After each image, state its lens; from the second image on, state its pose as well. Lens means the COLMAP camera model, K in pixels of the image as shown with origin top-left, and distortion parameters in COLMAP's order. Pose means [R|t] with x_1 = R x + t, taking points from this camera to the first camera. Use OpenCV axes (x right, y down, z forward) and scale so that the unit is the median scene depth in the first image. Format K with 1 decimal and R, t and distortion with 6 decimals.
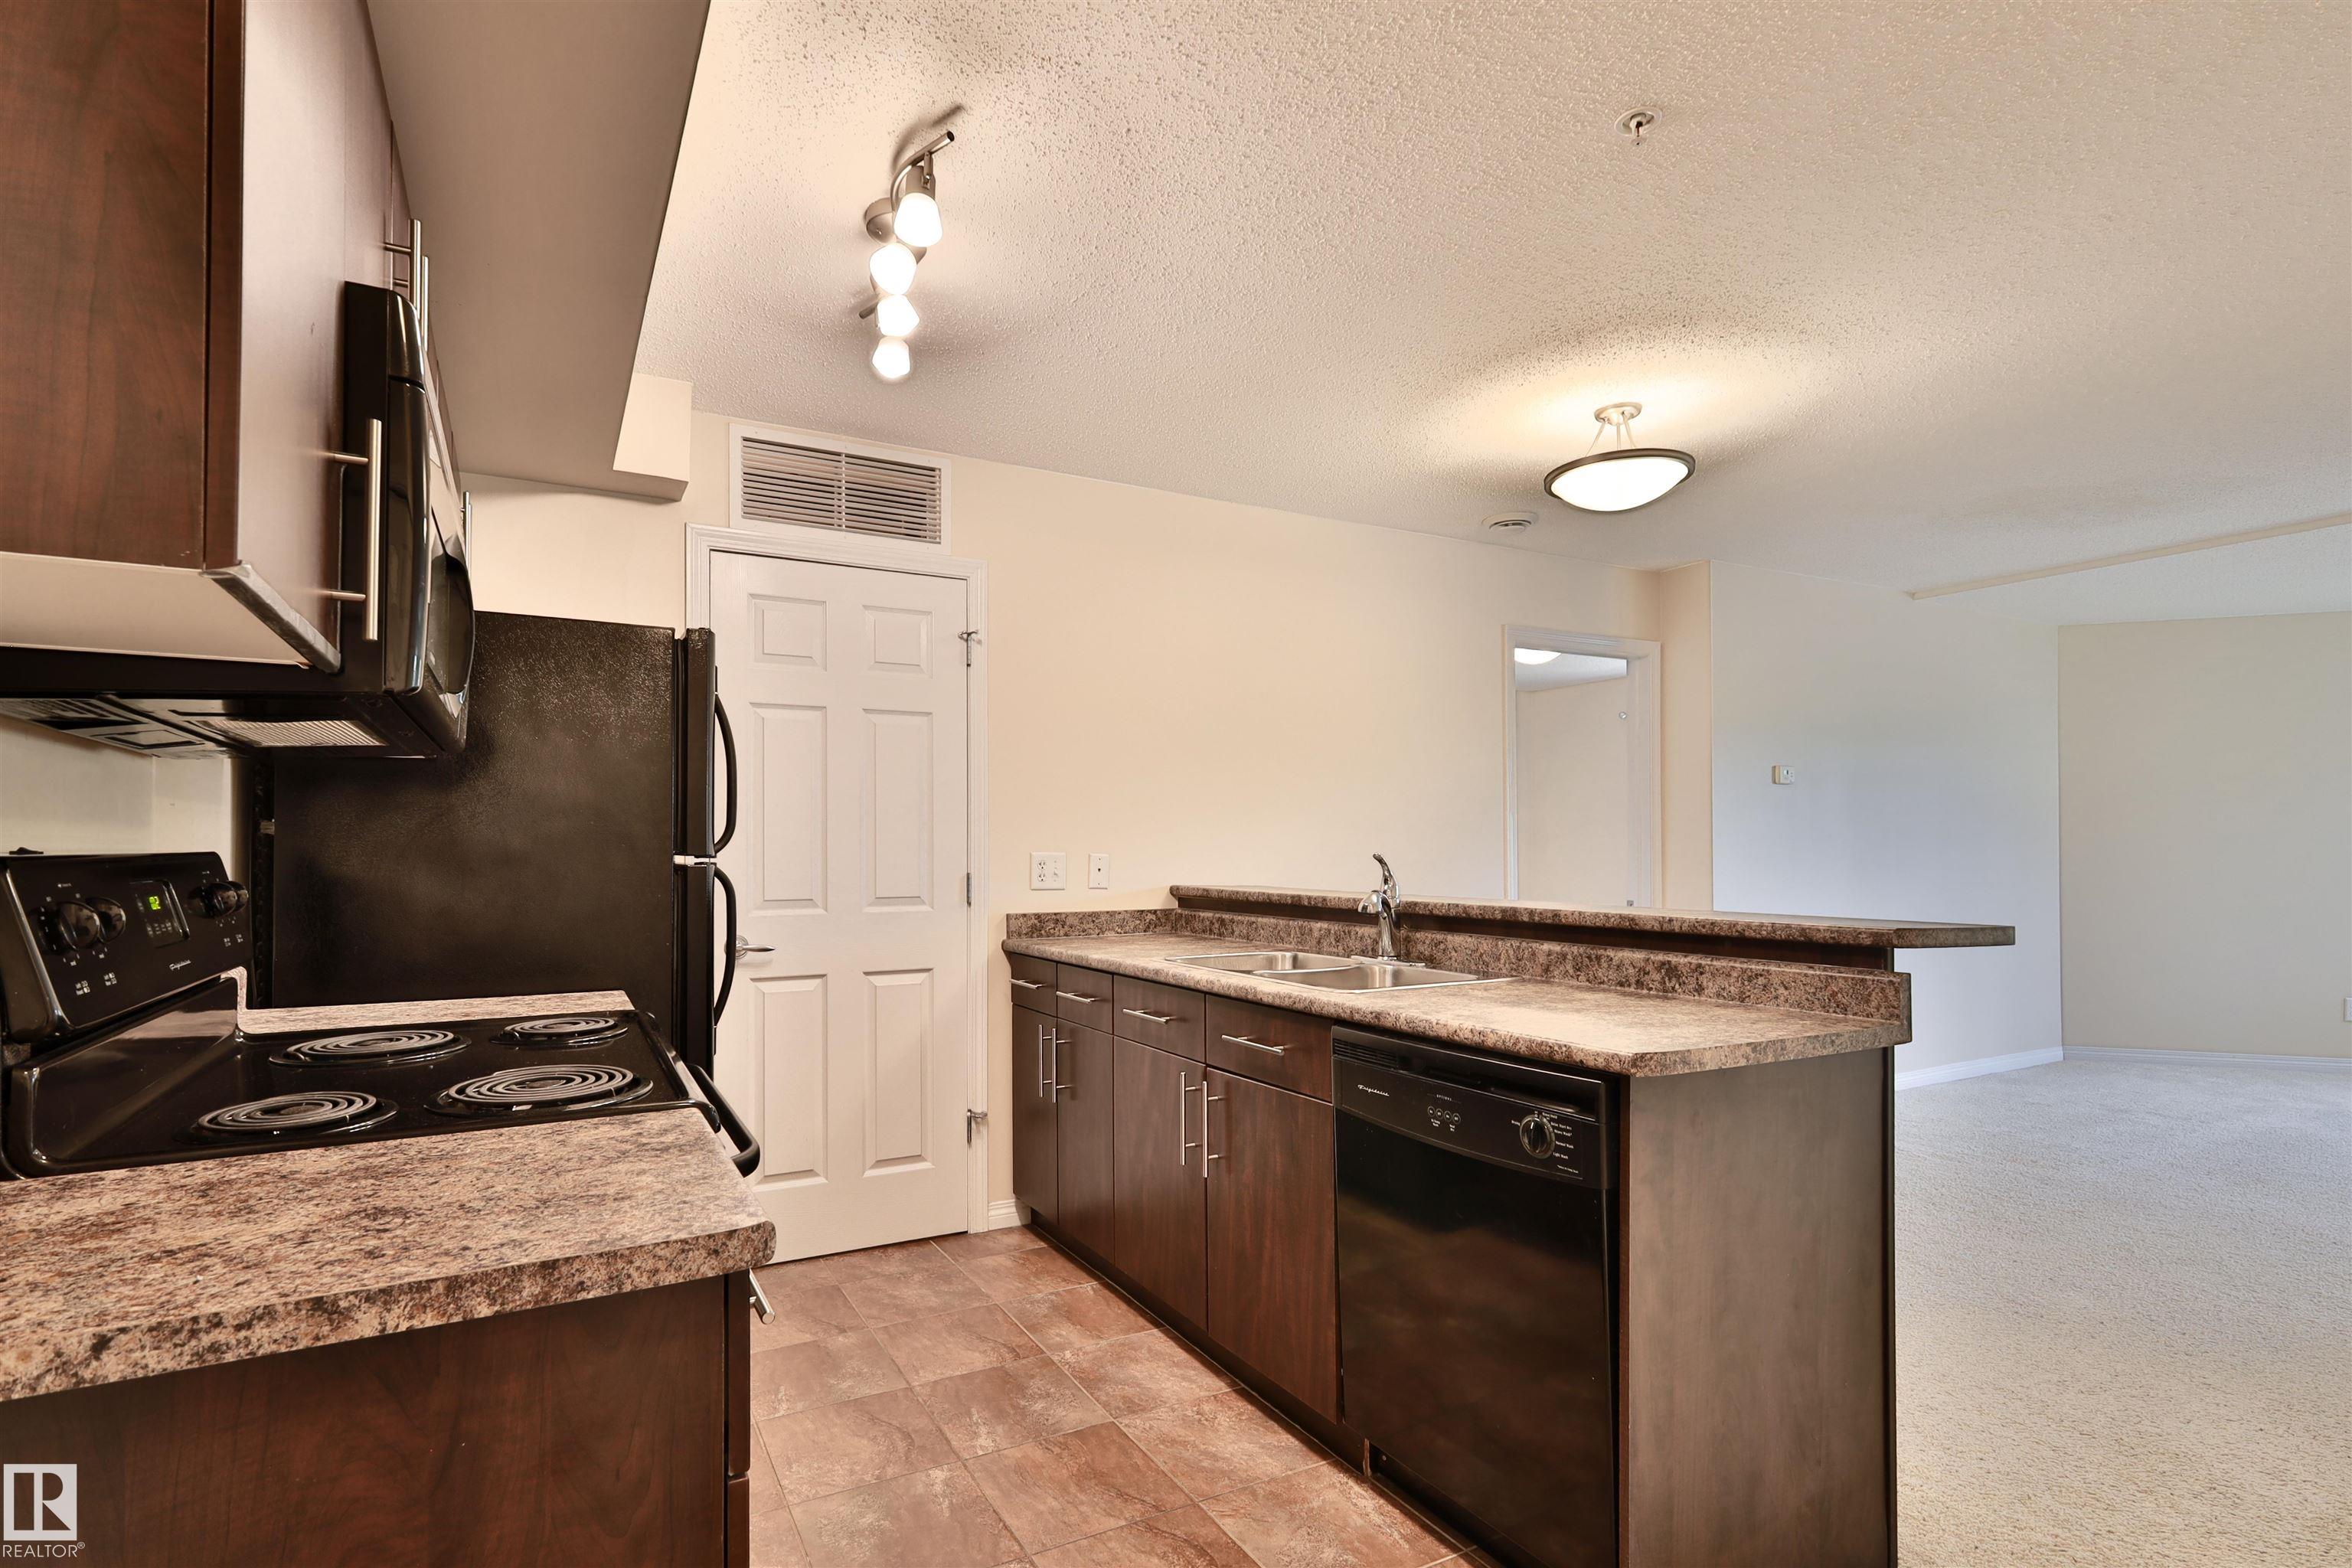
lens RADIAL K [[1133.6, 0, 1152.6], [0, 1133.6, 832.0], [0, 0, 1]] dist [0.000948, 0.000310]
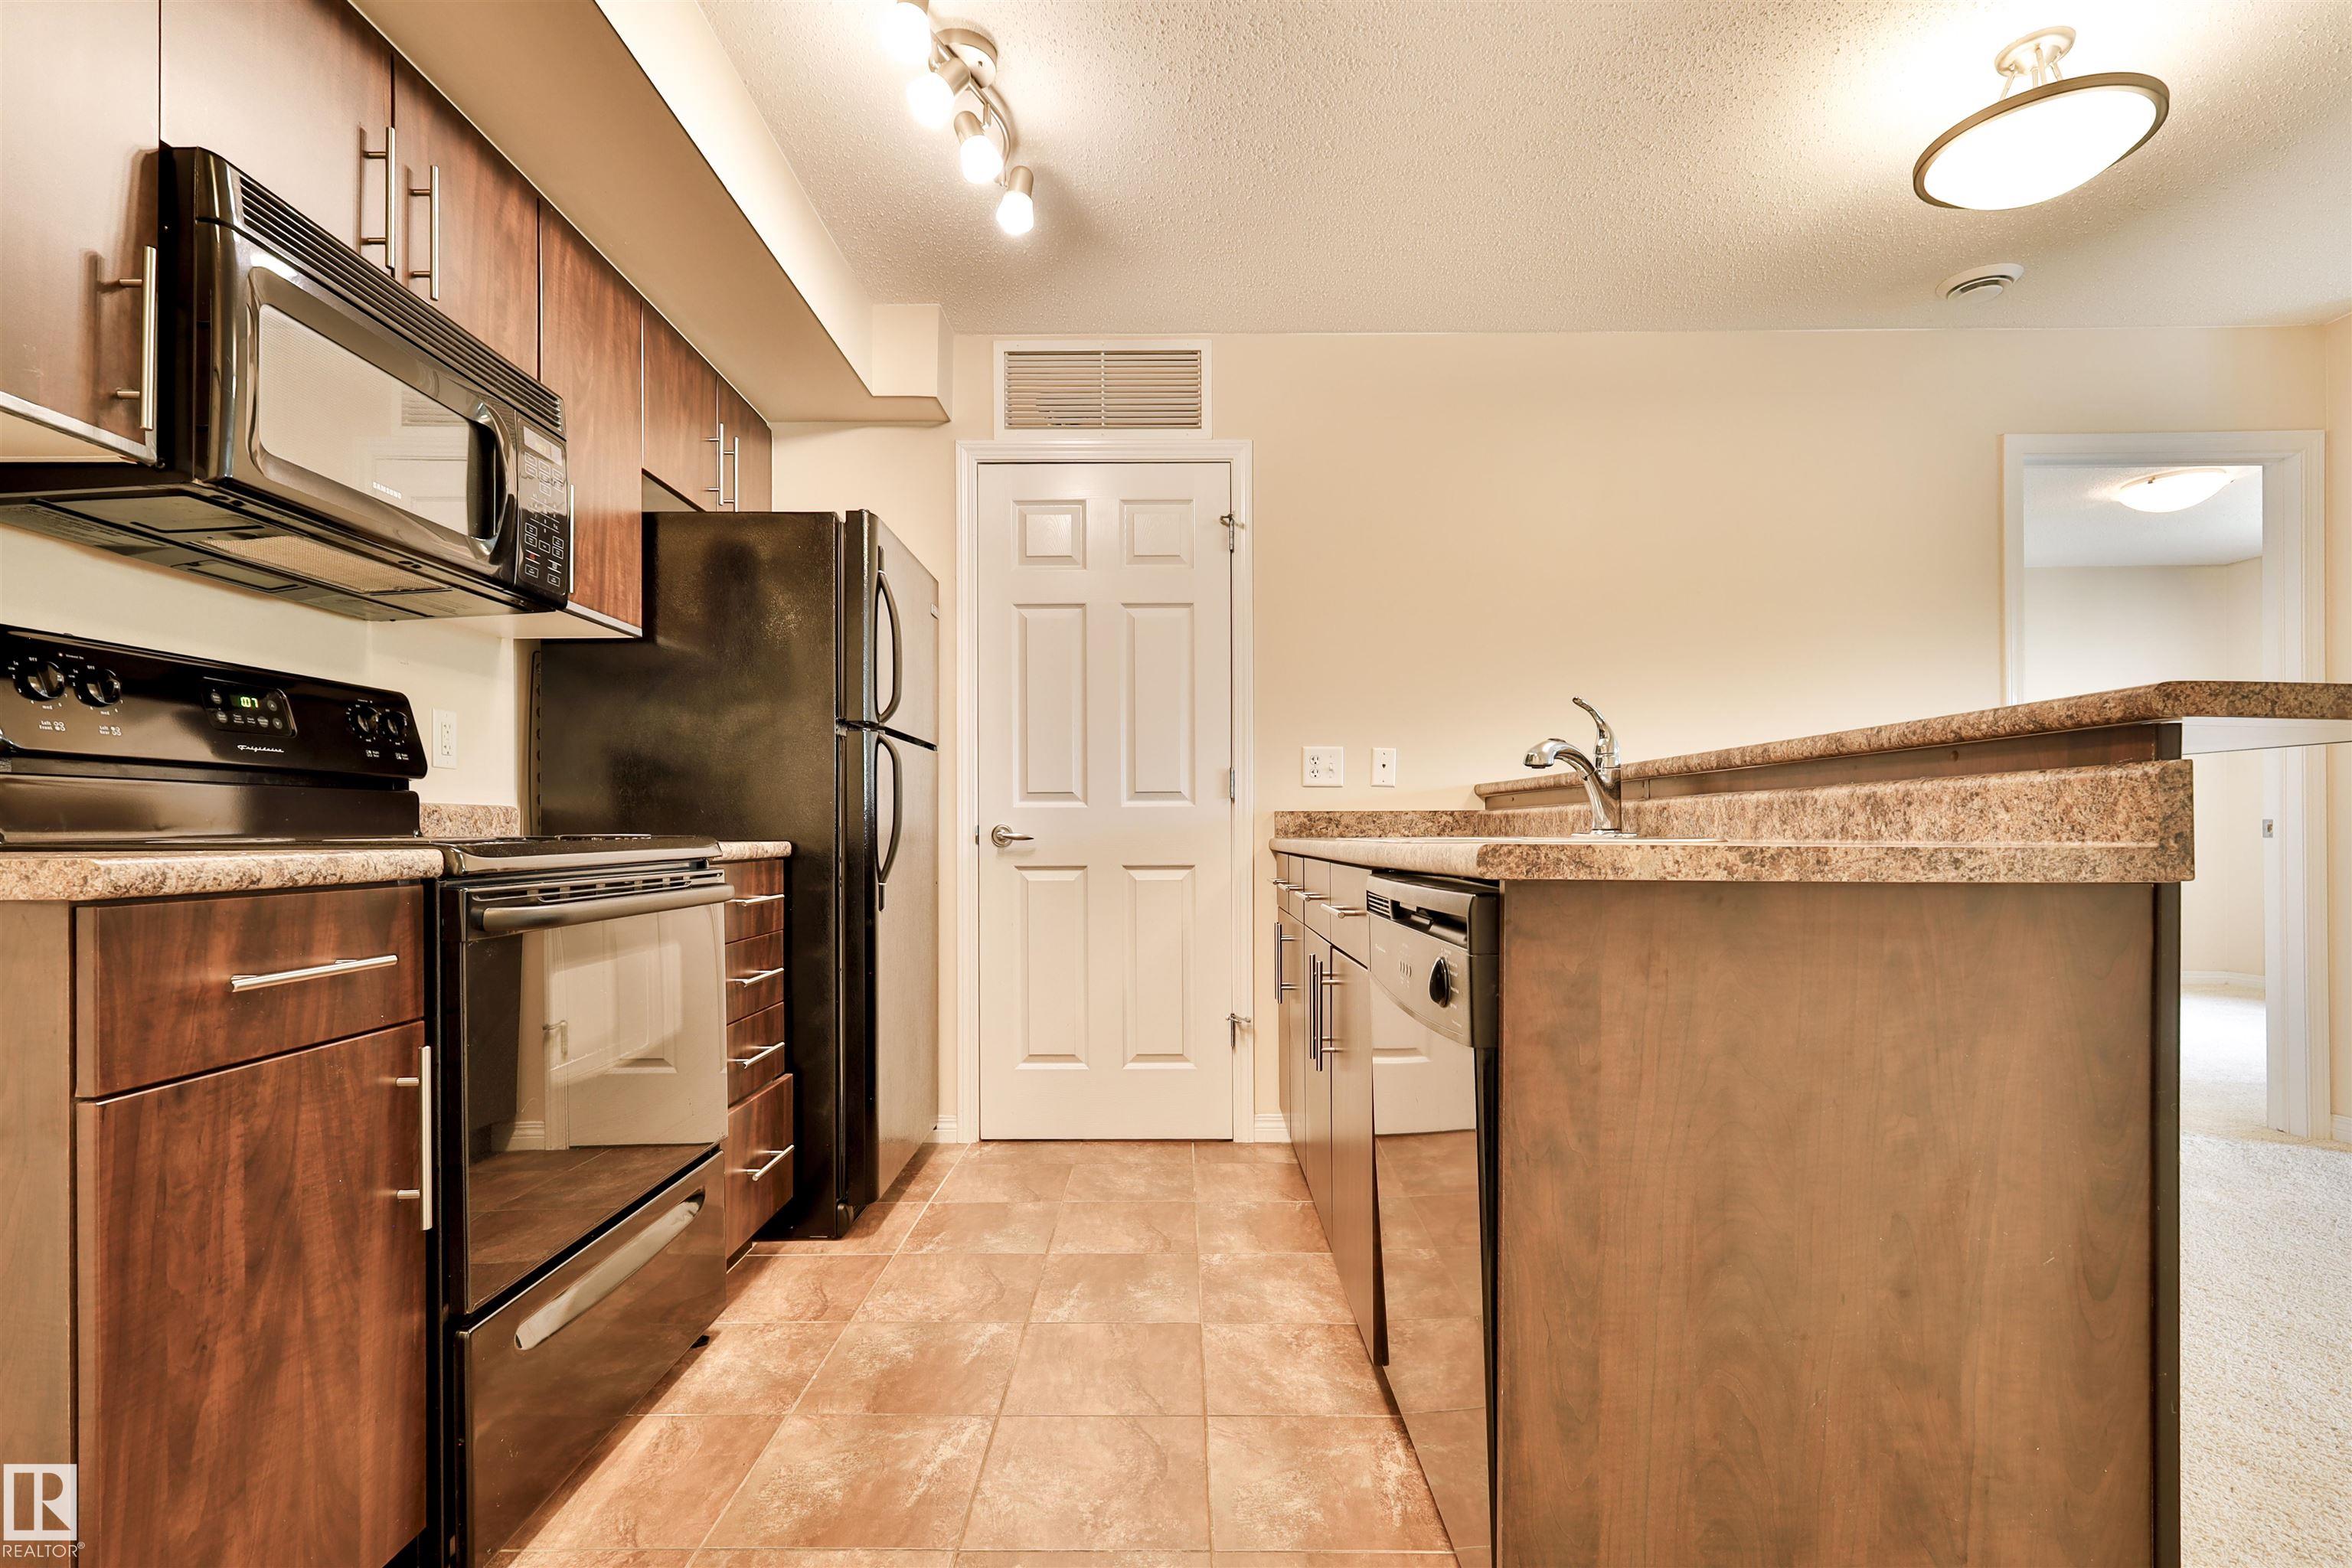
lens RADIAL K [[1133.6, 0, 1141.1], [0, 1133.6, 820.2], [0, 0, 1]] dist [0.000948, 0.000310]
pose [[0.878226, -0.003058, -0.478237, 0.314913], [0.010022, 0.999878, 0.012011, 0.093912], [0.478142, -0.015341, 0.878149, 0.166667]]
